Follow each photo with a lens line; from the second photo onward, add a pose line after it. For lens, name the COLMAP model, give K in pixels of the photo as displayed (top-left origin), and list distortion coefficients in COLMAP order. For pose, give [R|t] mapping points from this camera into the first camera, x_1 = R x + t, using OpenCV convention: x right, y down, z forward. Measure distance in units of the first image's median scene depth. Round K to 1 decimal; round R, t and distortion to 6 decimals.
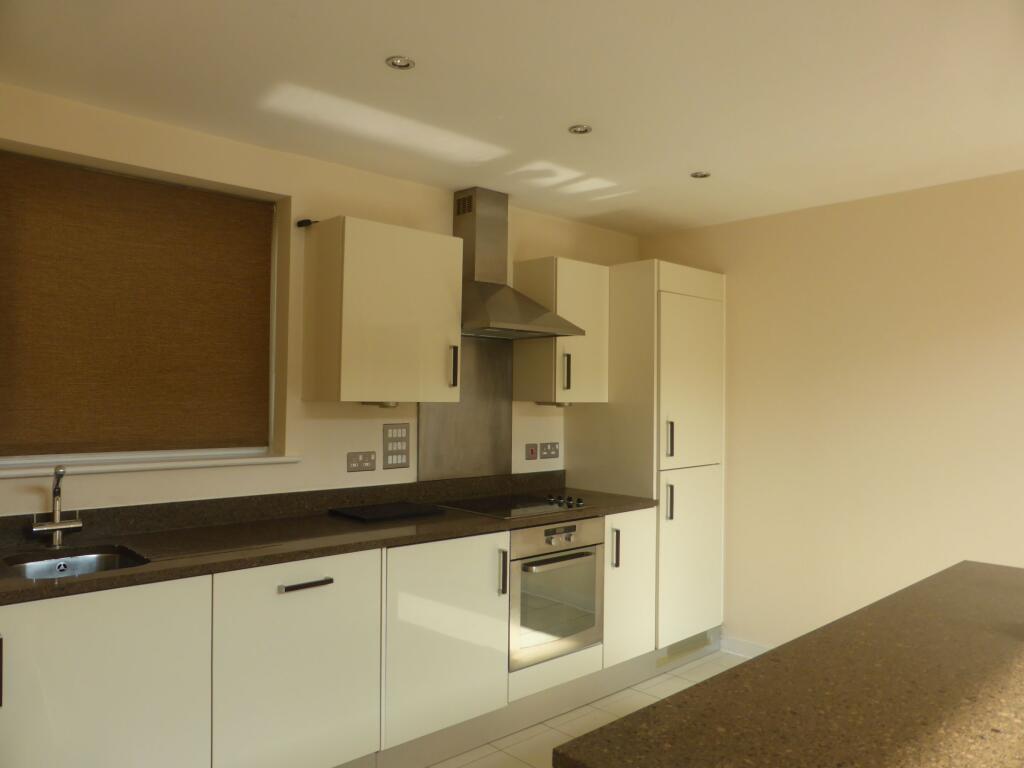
lens RADIAL K [[746.6, 0, 513.6], [0, 746.6, 386.4], [0, 0, 1]] dist [-0.011601, 0.018873]
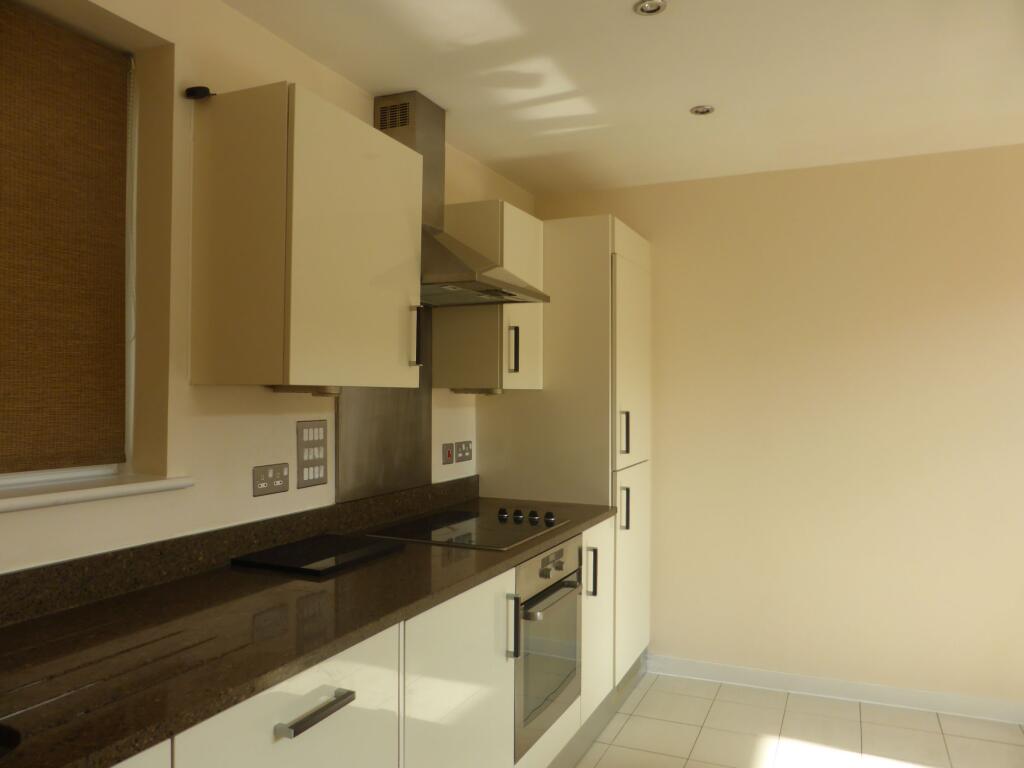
lens RADIAL K [[746.6, 0, 512.1], [0, 746.6, 384.6], [0, 0, 1]] dist [-0.011601, 0.018873]
pose [[0.924483, -0.002009, 0.381219, -0.245643], [0.000534, 0.999992, 0.003976, 0.014641], [-0.381224, -0.003473, 0.924476, 0.302437]]
